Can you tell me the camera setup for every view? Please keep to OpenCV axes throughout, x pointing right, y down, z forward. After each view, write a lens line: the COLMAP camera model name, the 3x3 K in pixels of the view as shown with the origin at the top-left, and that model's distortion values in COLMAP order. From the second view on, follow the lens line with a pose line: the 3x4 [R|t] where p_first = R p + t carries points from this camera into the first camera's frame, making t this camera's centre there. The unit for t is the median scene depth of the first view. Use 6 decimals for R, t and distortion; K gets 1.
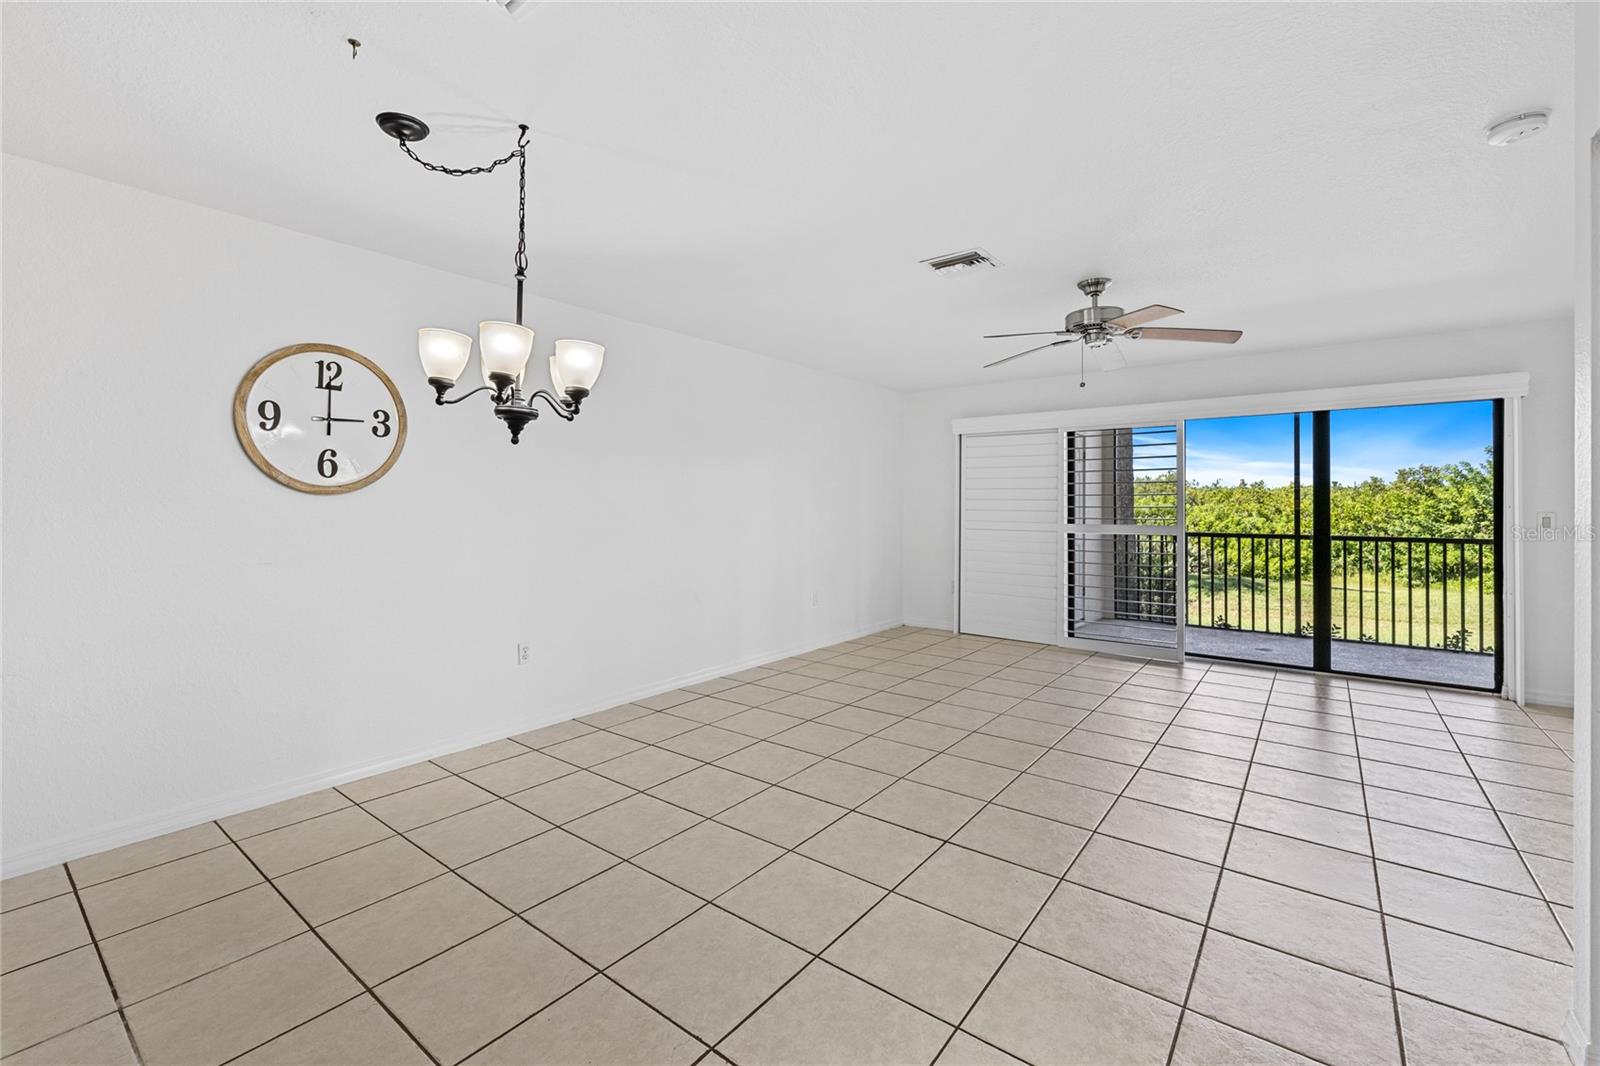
lens RADIAL K [[686.2, 0, 787.0], [0, 686.2, 508.9], [0, 0, 1]] dist [0.002633, -0.000966]
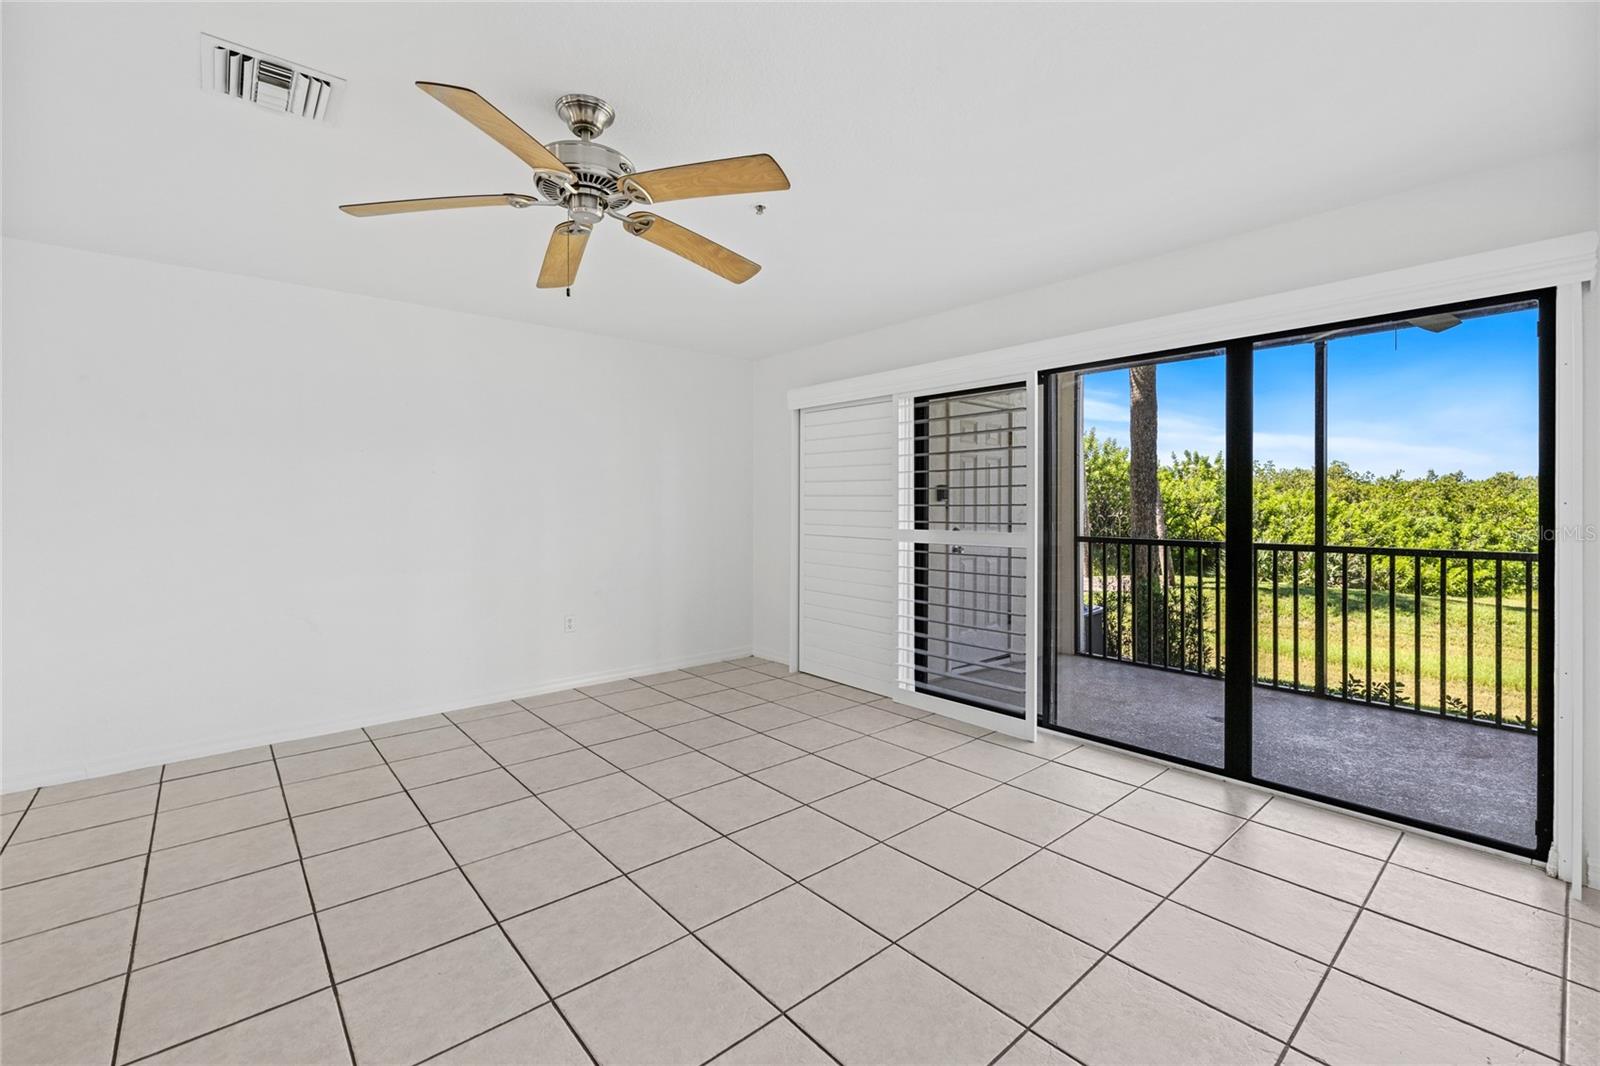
lens RADIAL K [[686.2, 0, 792.6], [0, 686.2, 524.9], [0, 0, 1]] dist [0.002633, -0.000966]
pose [[0.981386, 0.002130, -0.192034, 0.362332], [0.002718, 0.999684, 0.024983, -0.000856], [0.192027, -0.025040, 0.981070, 0.242310]]
